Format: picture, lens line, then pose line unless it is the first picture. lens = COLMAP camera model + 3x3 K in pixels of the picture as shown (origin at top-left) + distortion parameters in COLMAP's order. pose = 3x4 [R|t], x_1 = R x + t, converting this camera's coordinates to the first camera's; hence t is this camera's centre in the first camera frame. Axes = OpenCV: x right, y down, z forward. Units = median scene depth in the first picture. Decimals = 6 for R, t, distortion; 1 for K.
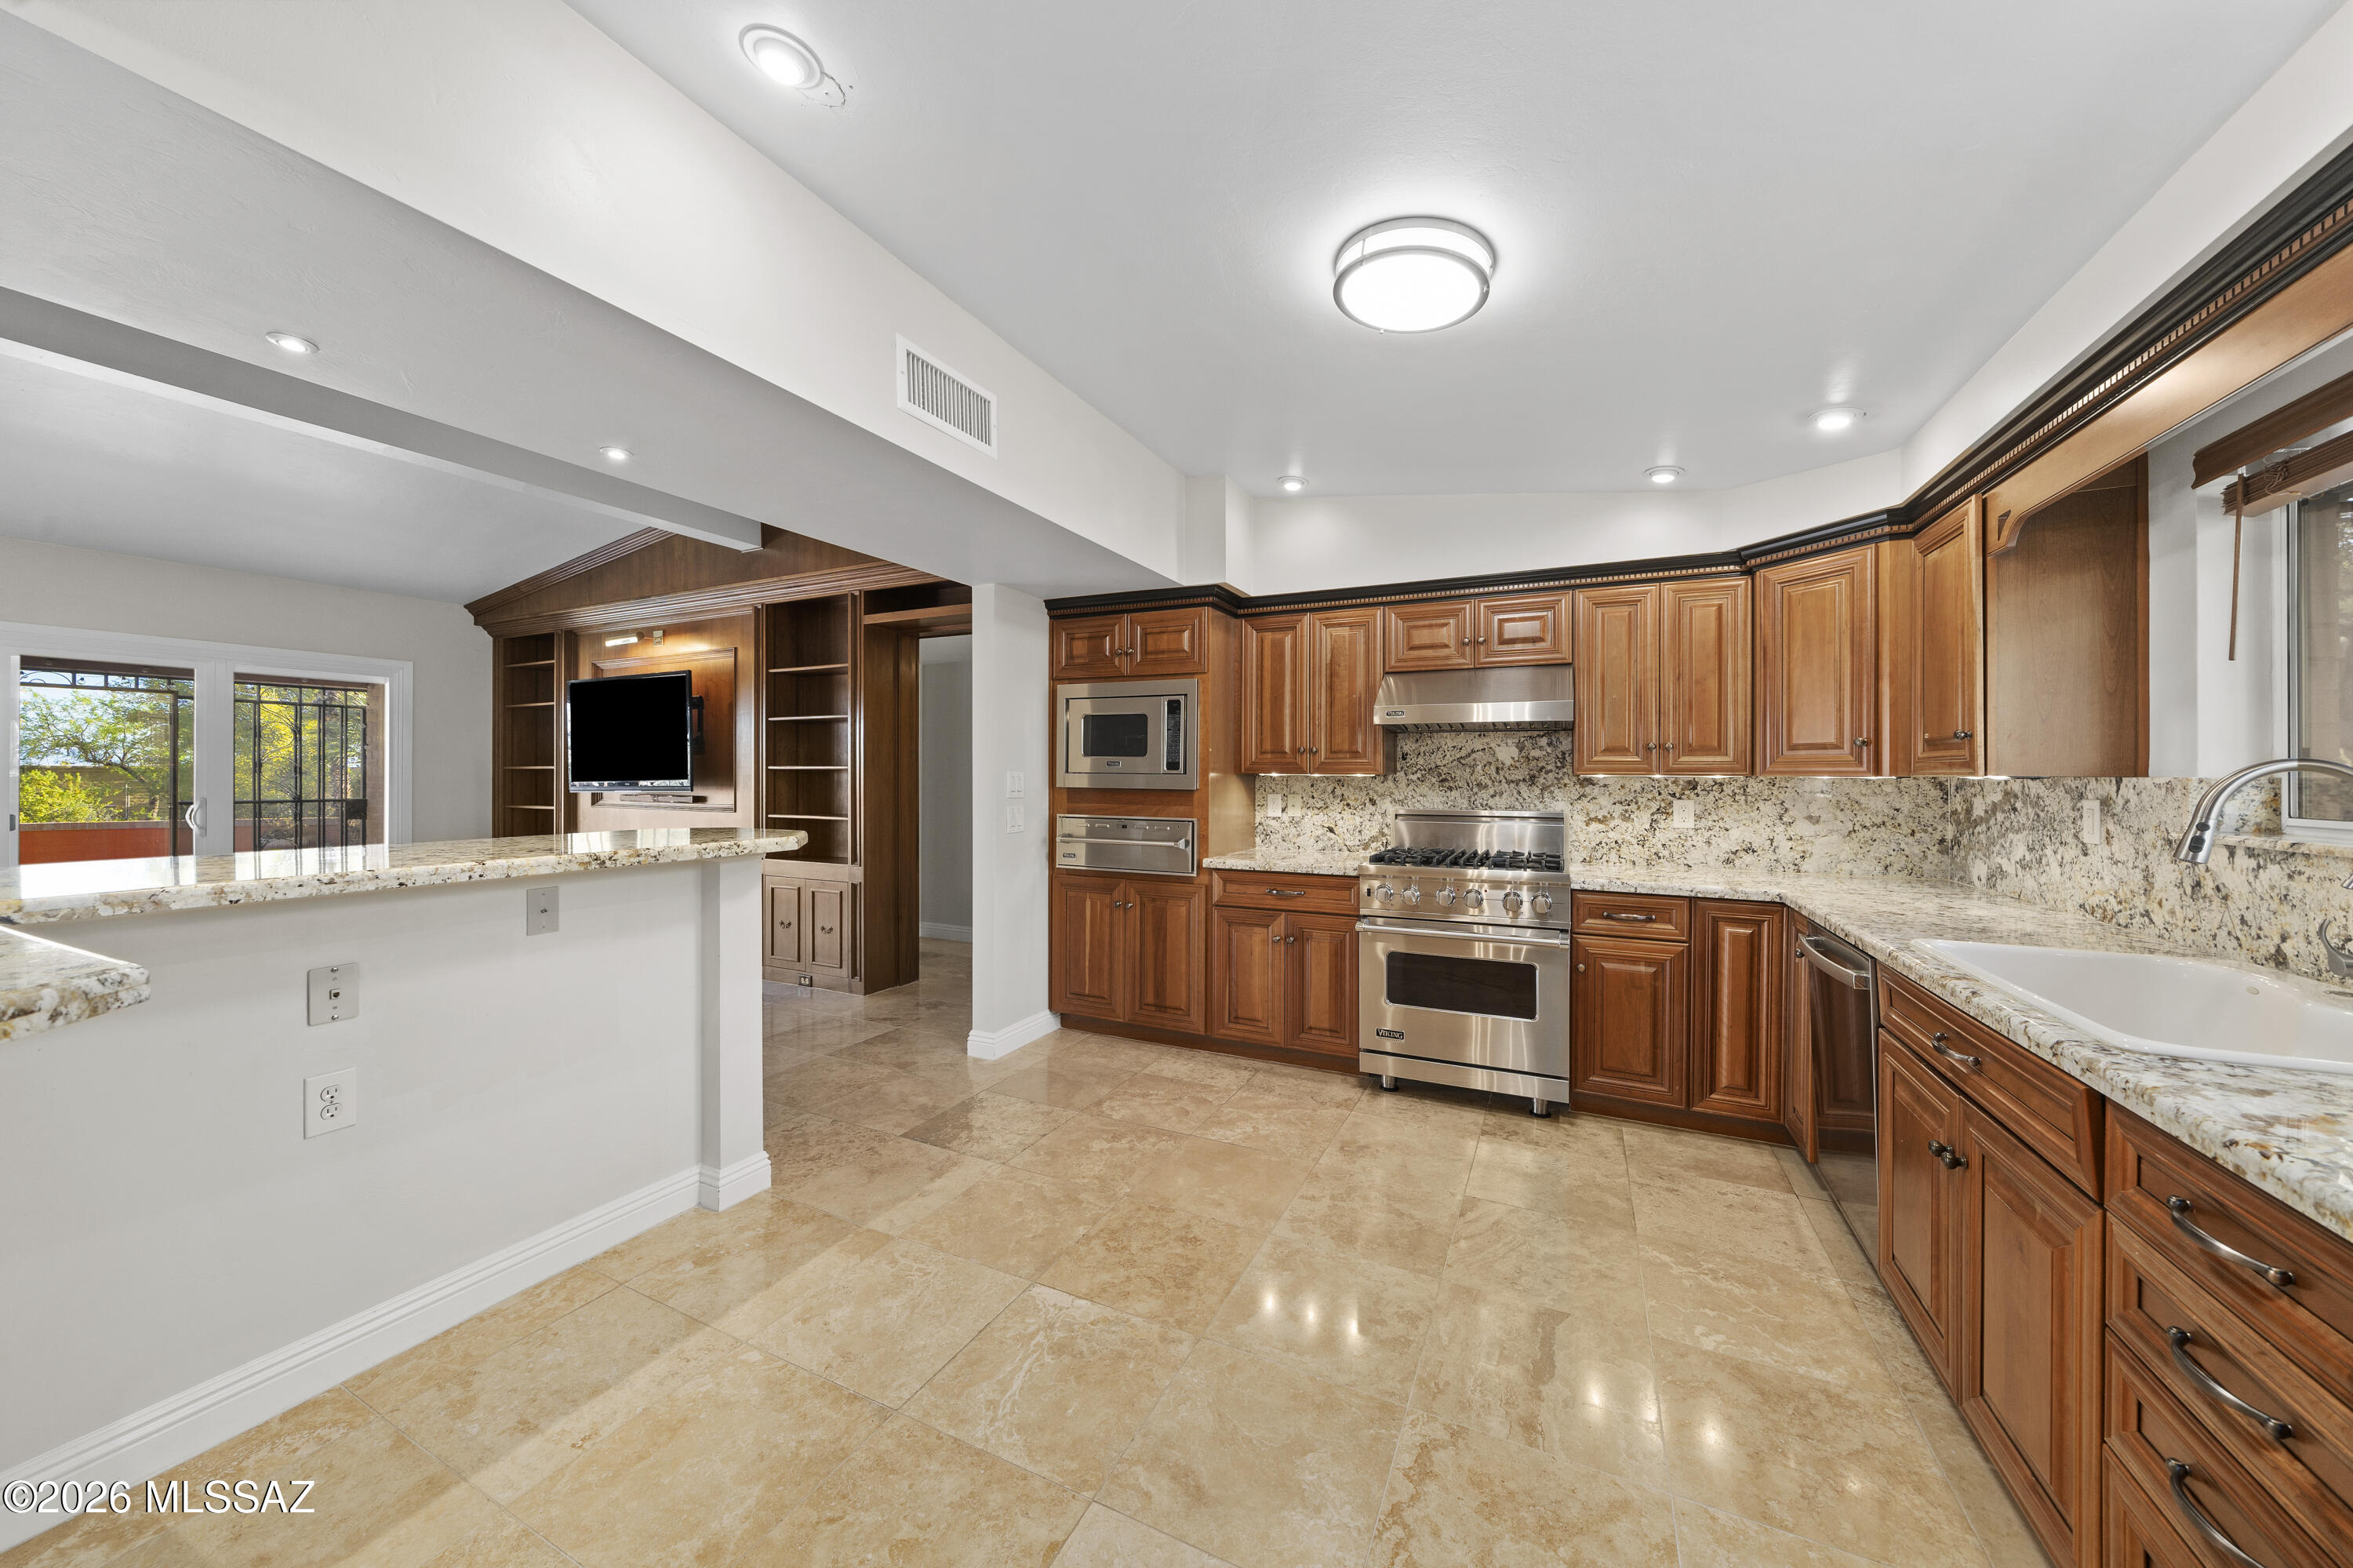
lens RADIAL K [[816.1, 0, 1187.5], [0, 816.1, 775.5], [0, 0, 1]] dist [-0.004263, -0.000203]
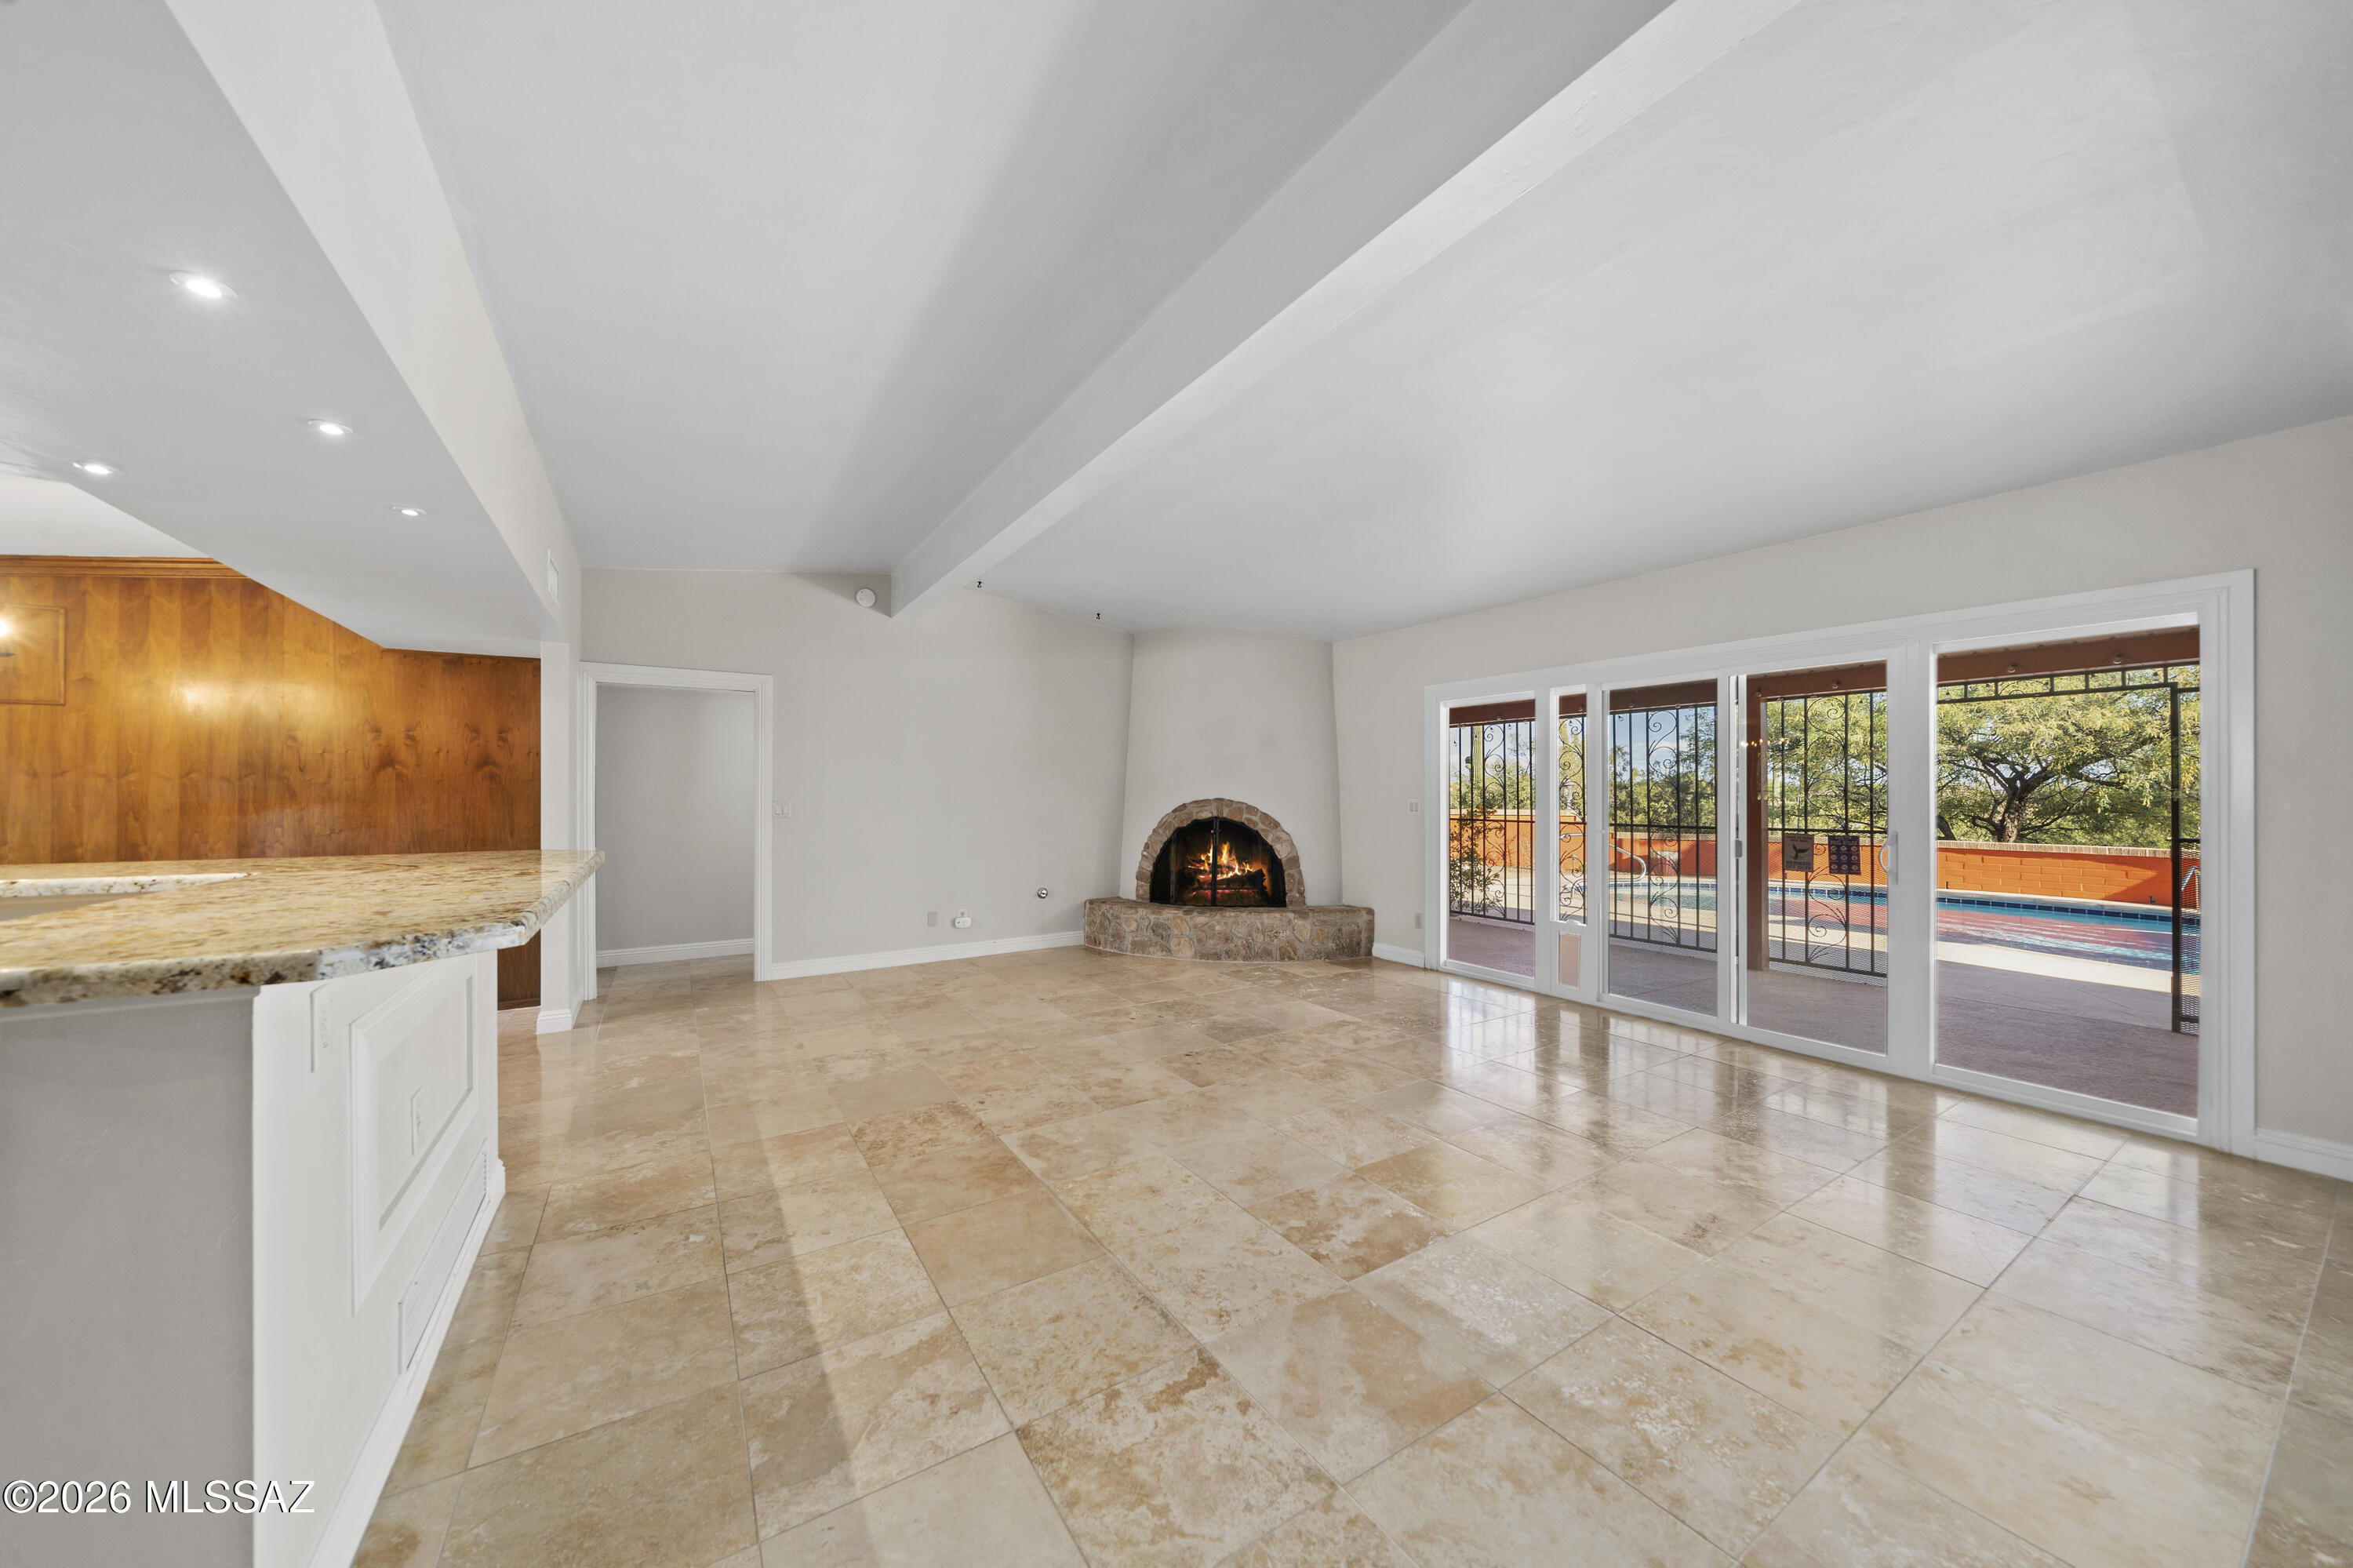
lens RADIAL K [[816.1, 0, 1187.3], [0, 816.1, 790.3], [0, 0, 1]] dist [-0.004263, -0.000203]
pose [[-0.528274, -0.004811, -0.849060, -0.361737], [-0.002519, 0.999988, -0.004099, -0.008204], [0.849070, -0.000027, -0.528280, 1.287988]]
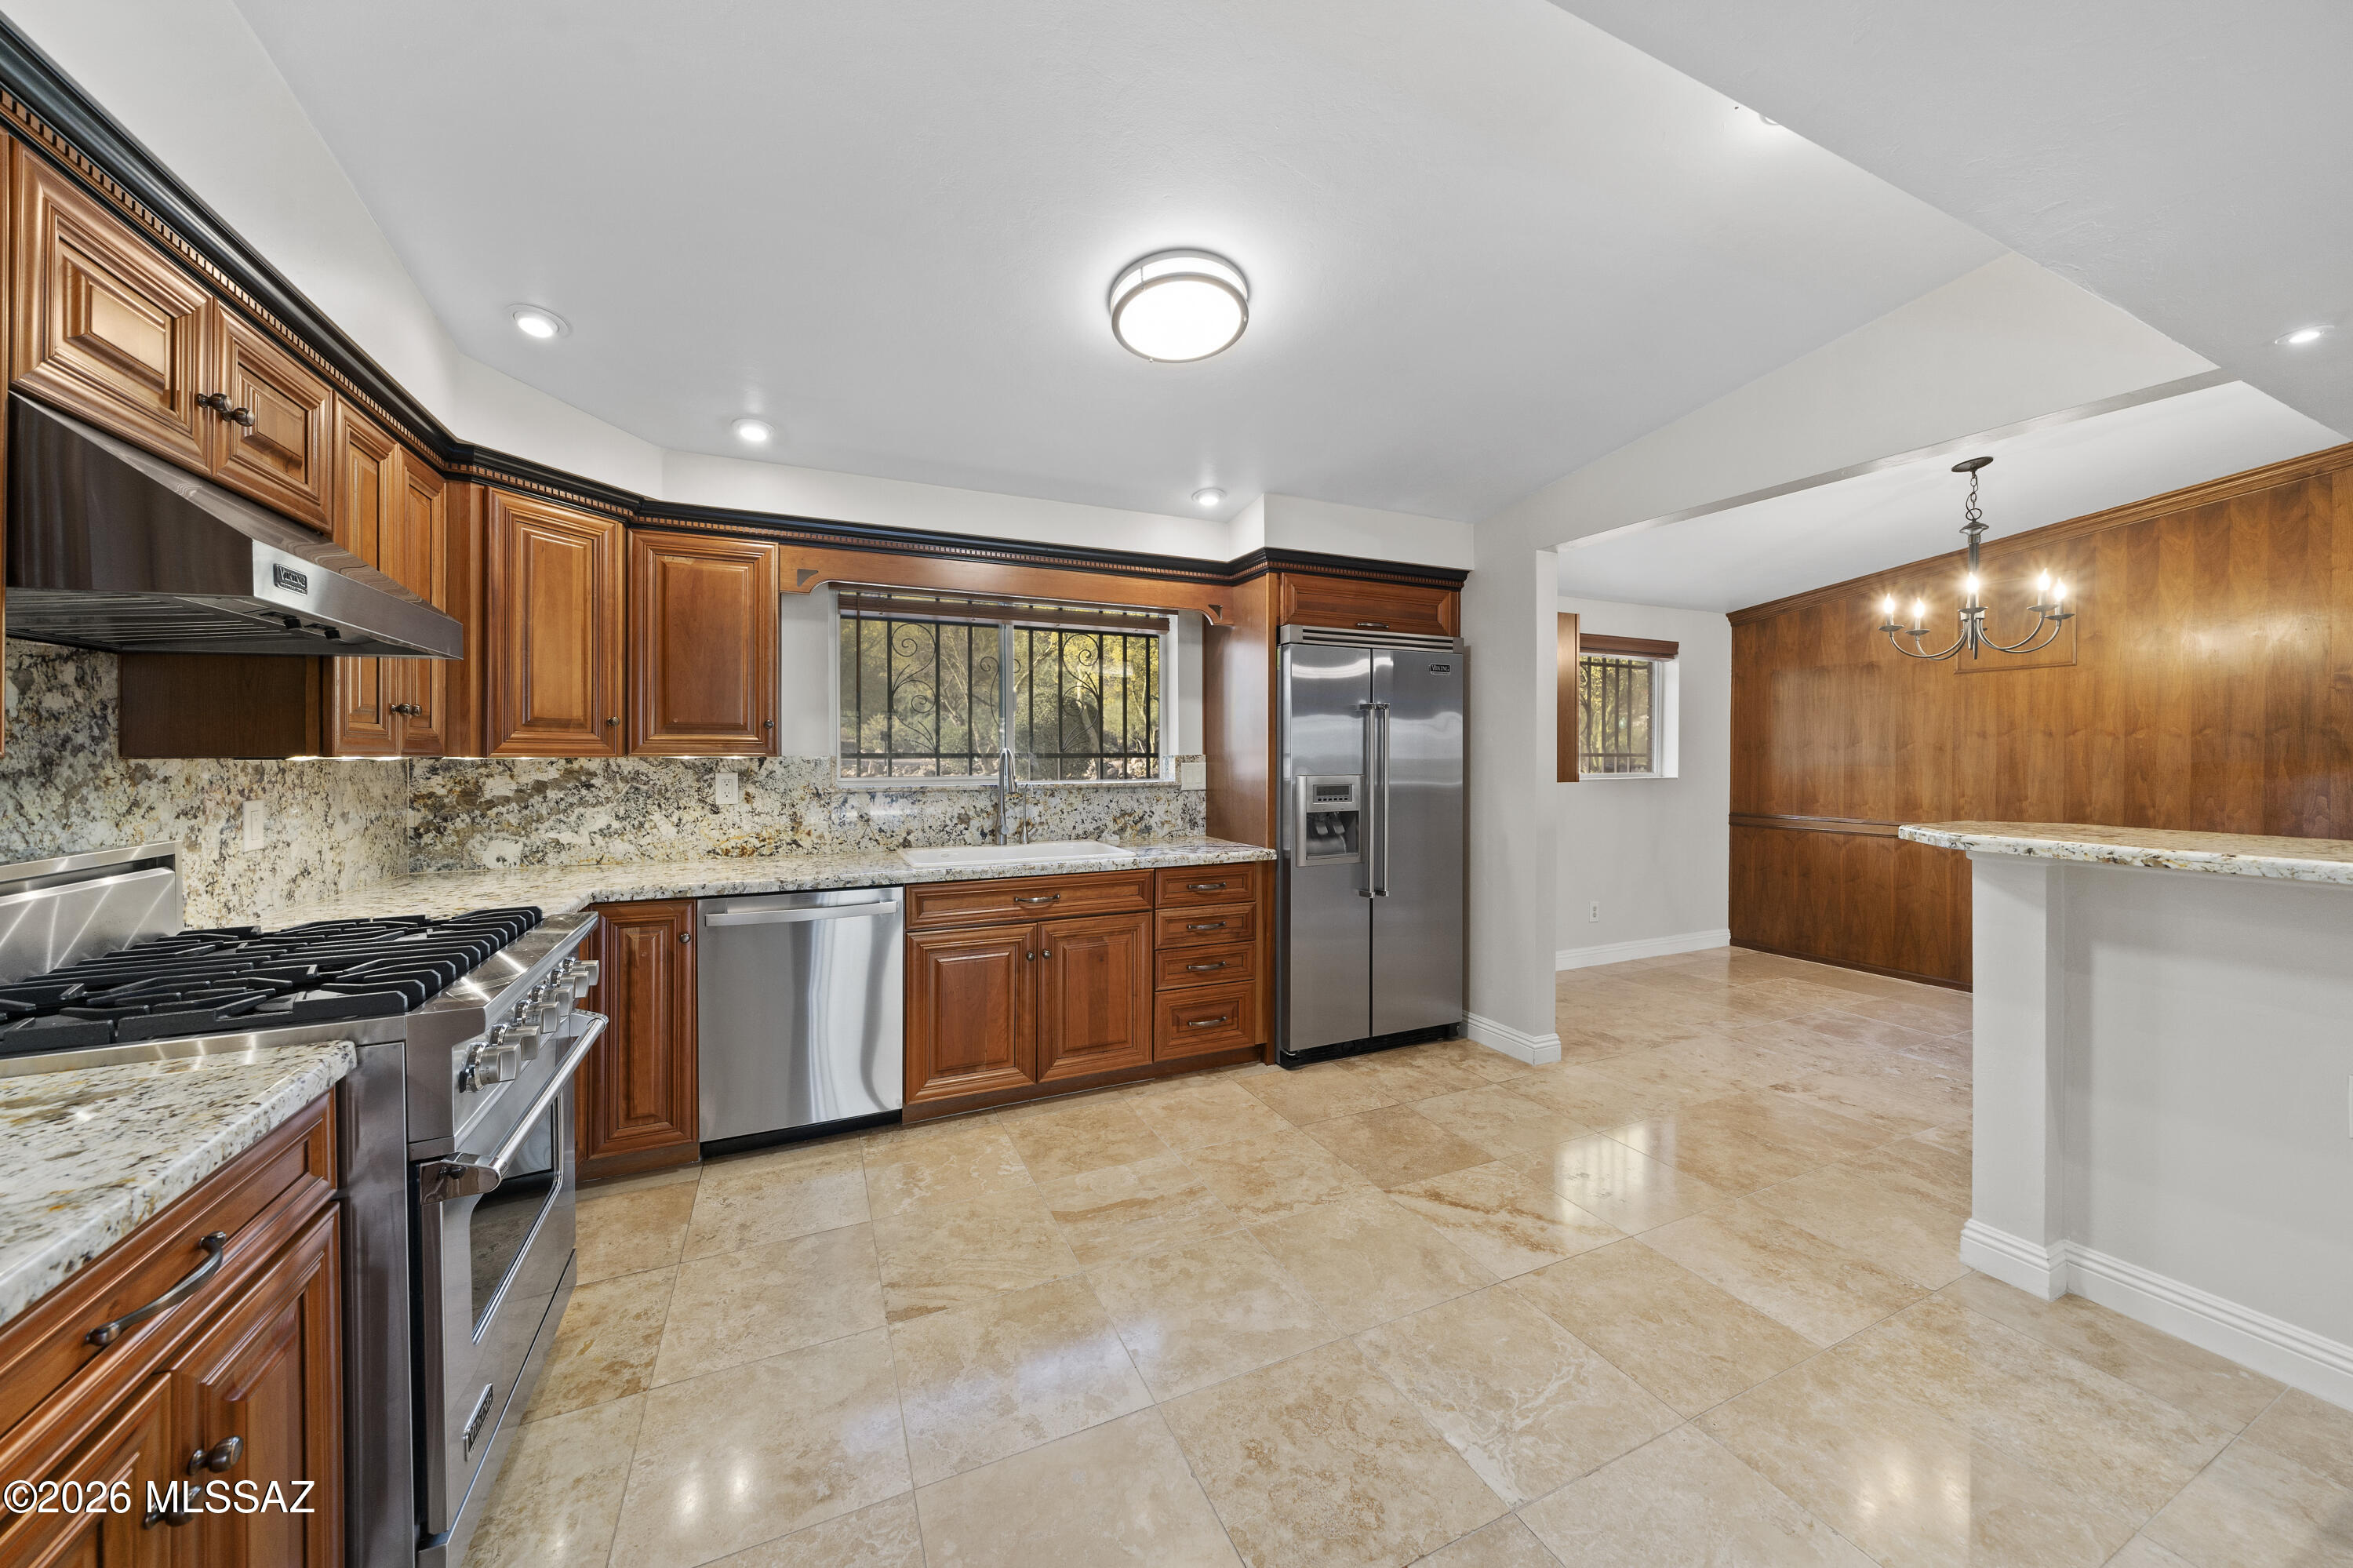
lens RADIAL K [[816.1, 0, 1174.4], [0, 816.1, 761.8], [0, 0, 1]] dist [-0.004263, -0.000203]
pose [[-0.764849, -0.008145, 0.644158, -0.249246], [-0.000542, 0.999928, 0.012000, -0.003937], [-0.644210, 0.008828, -0.764798, 1.047098]]
